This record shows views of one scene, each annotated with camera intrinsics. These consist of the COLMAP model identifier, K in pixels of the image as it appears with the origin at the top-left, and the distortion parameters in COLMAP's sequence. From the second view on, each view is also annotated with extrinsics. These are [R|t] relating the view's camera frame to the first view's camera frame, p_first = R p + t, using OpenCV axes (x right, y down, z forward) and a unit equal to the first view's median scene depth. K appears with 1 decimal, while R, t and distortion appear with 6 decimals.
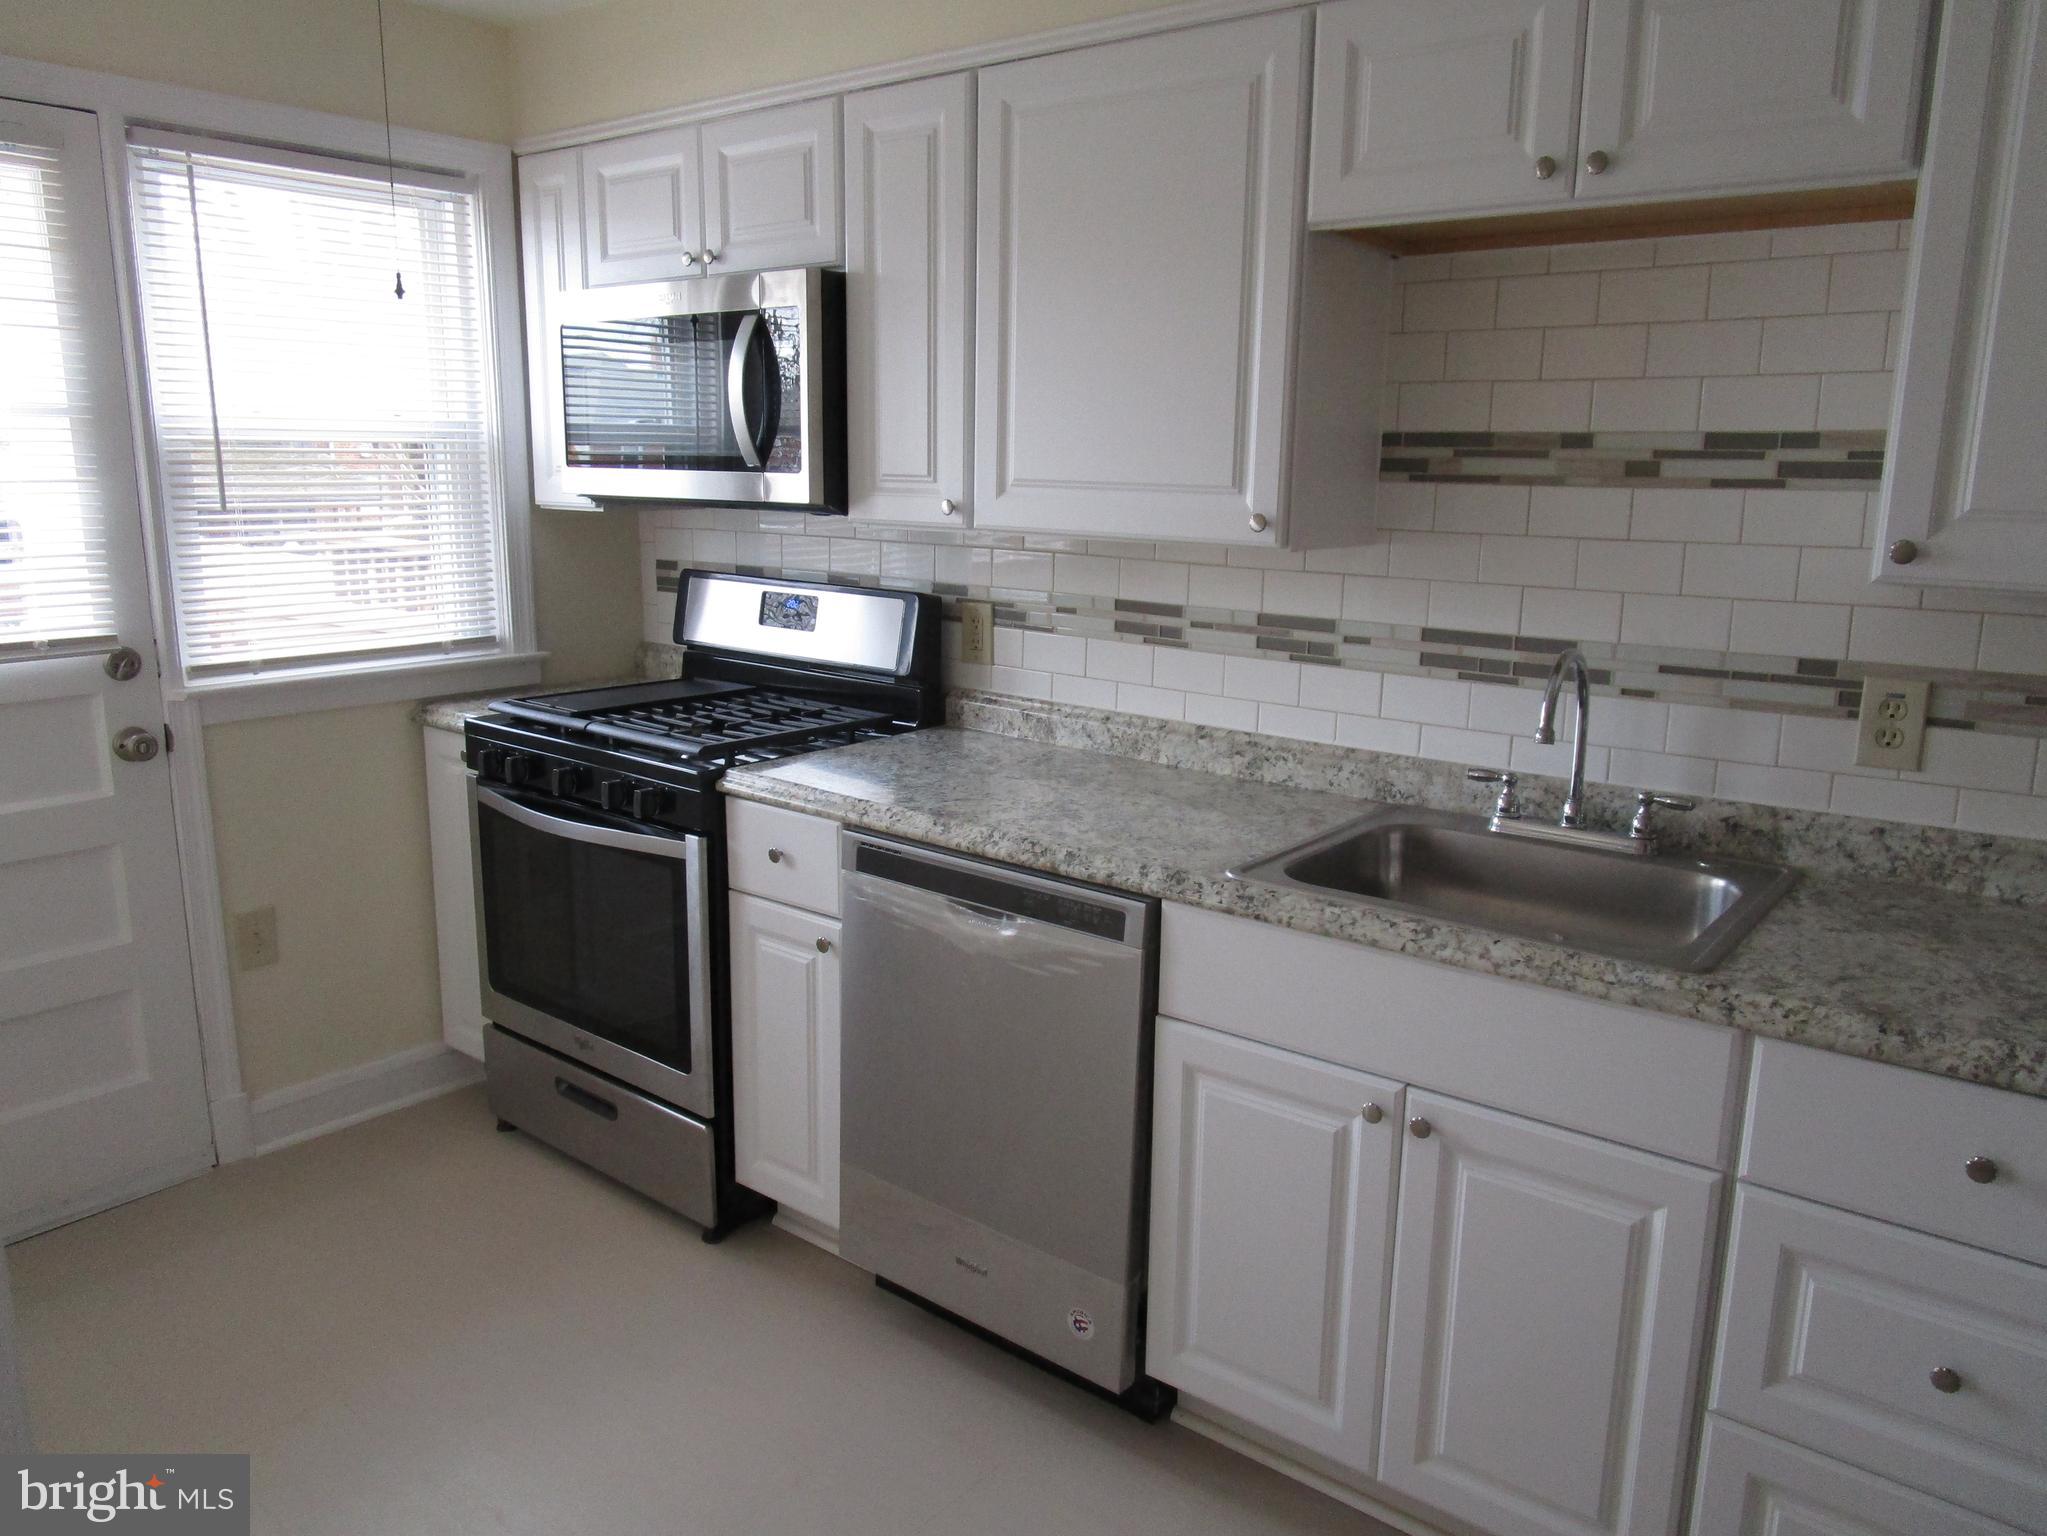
lens RADIAL K [[1461.1, 0, 1021.5], [0, 1461.1, 766.2], [0, 0, 1]] dist [-0.035996, 0.007399]
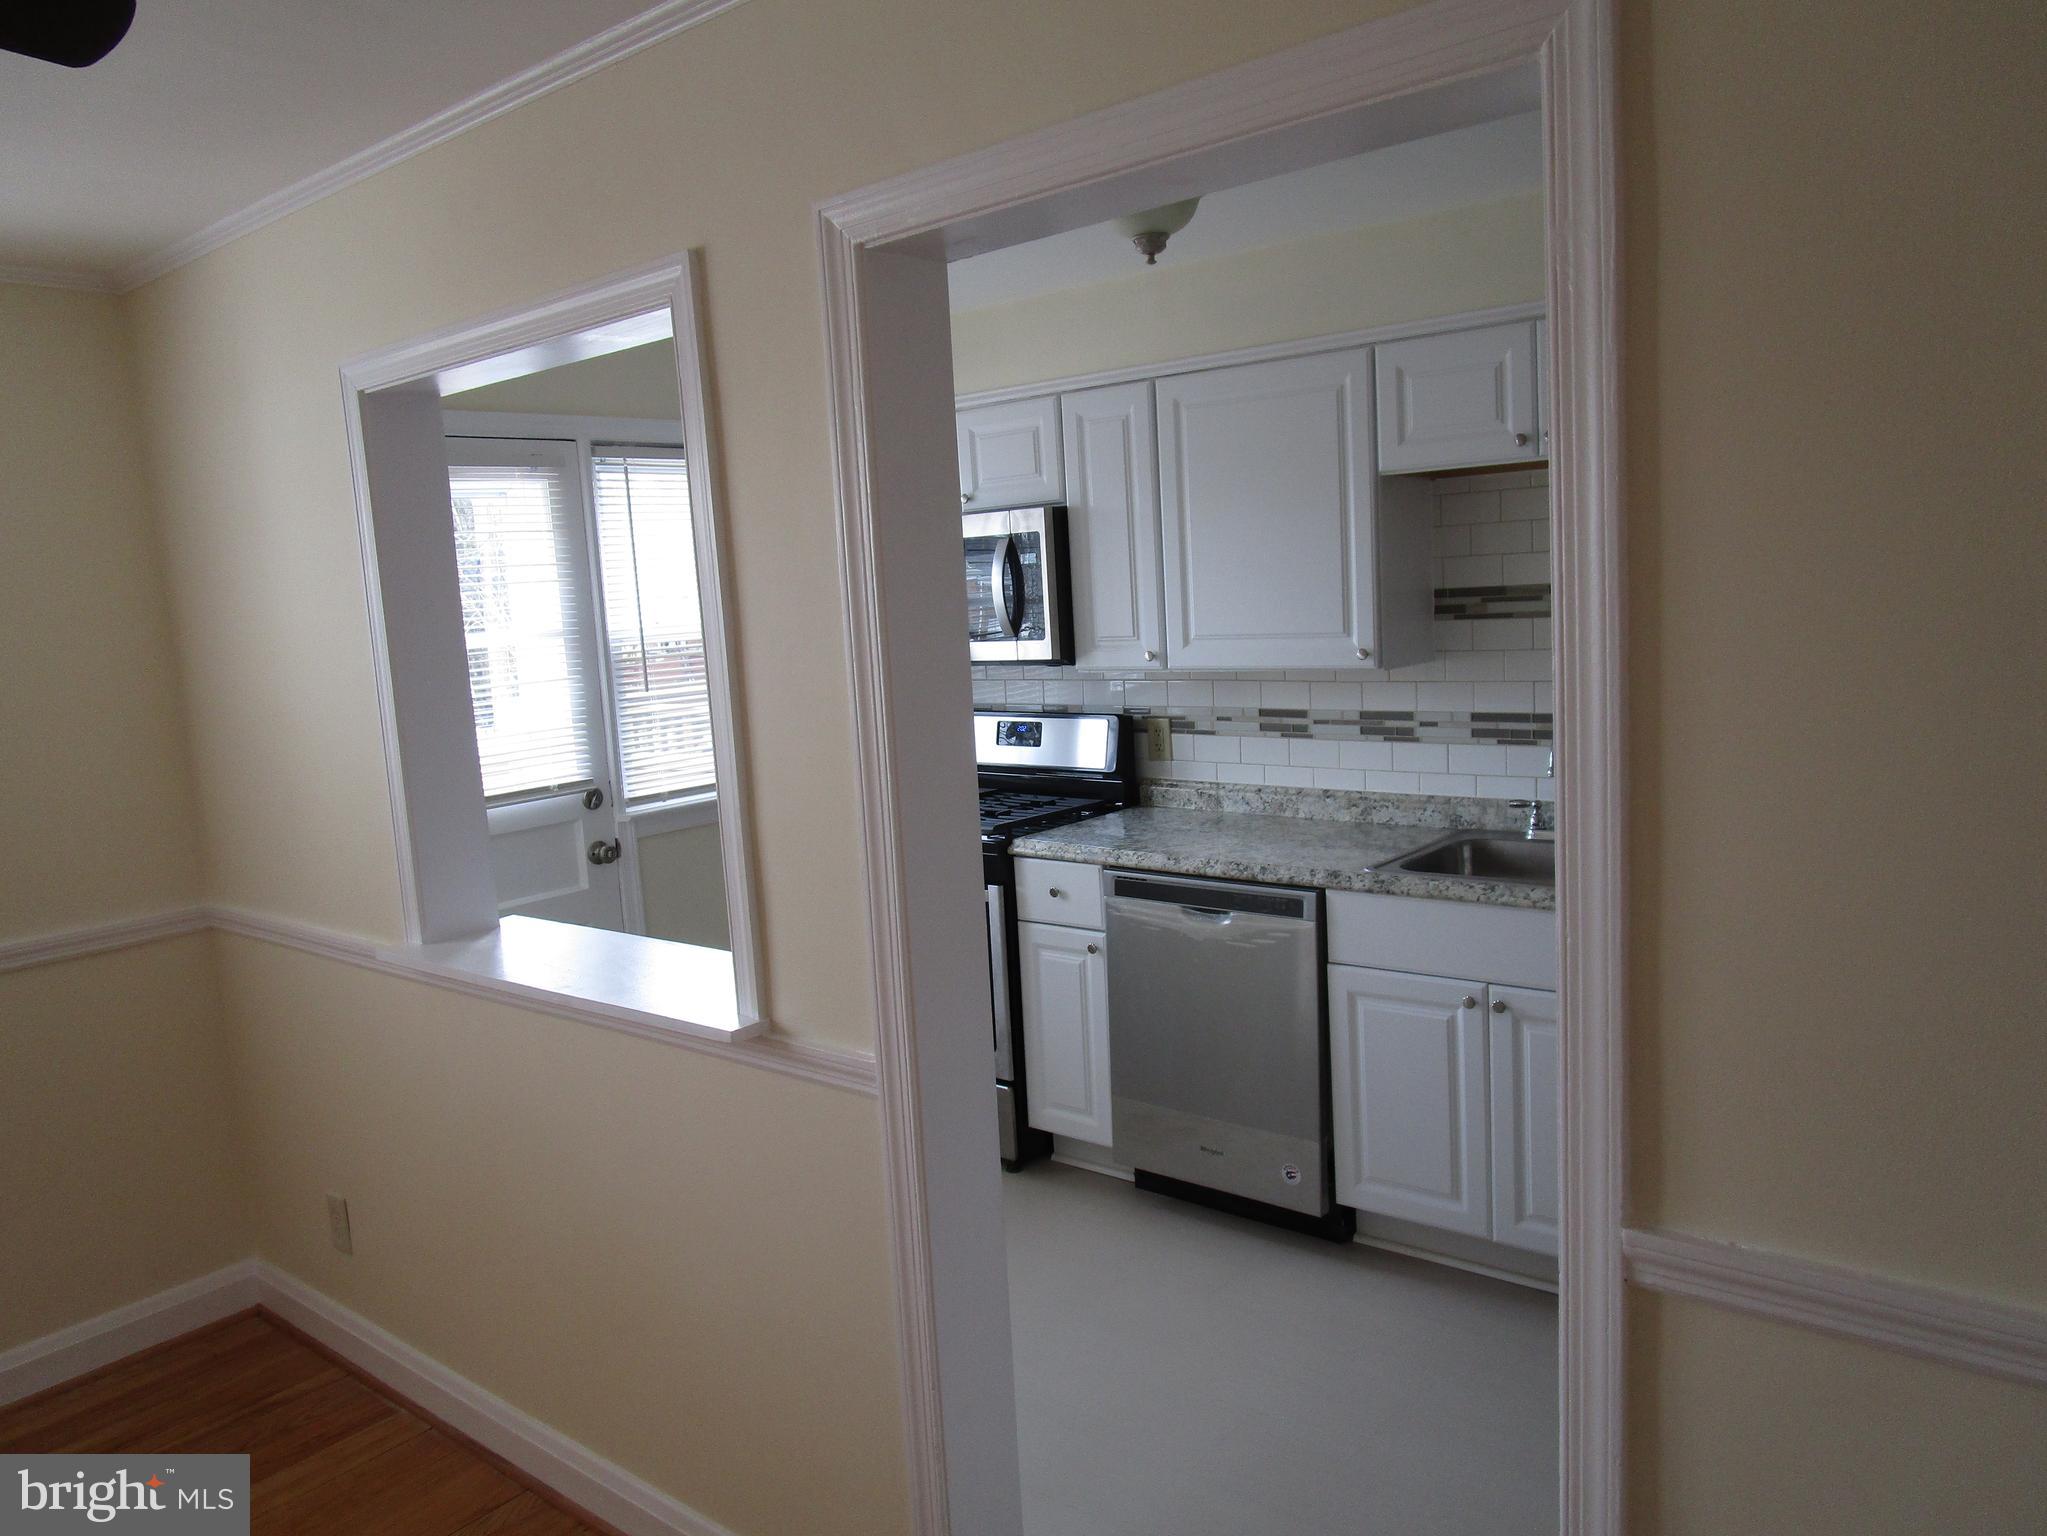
lens RADIAL K [[1461.1, 0, 1019.3], [0, 1461.1, 769.6], [0, 0, 1]] dist [-0.035996, 0.007399]
pose [[0.997047, -0.070194, -0.031160, -0.149570], [0.067509, 0.994493, -0.080167, 0.053322], [0.036616, 0.077827, 0.996294, -0.518583]]
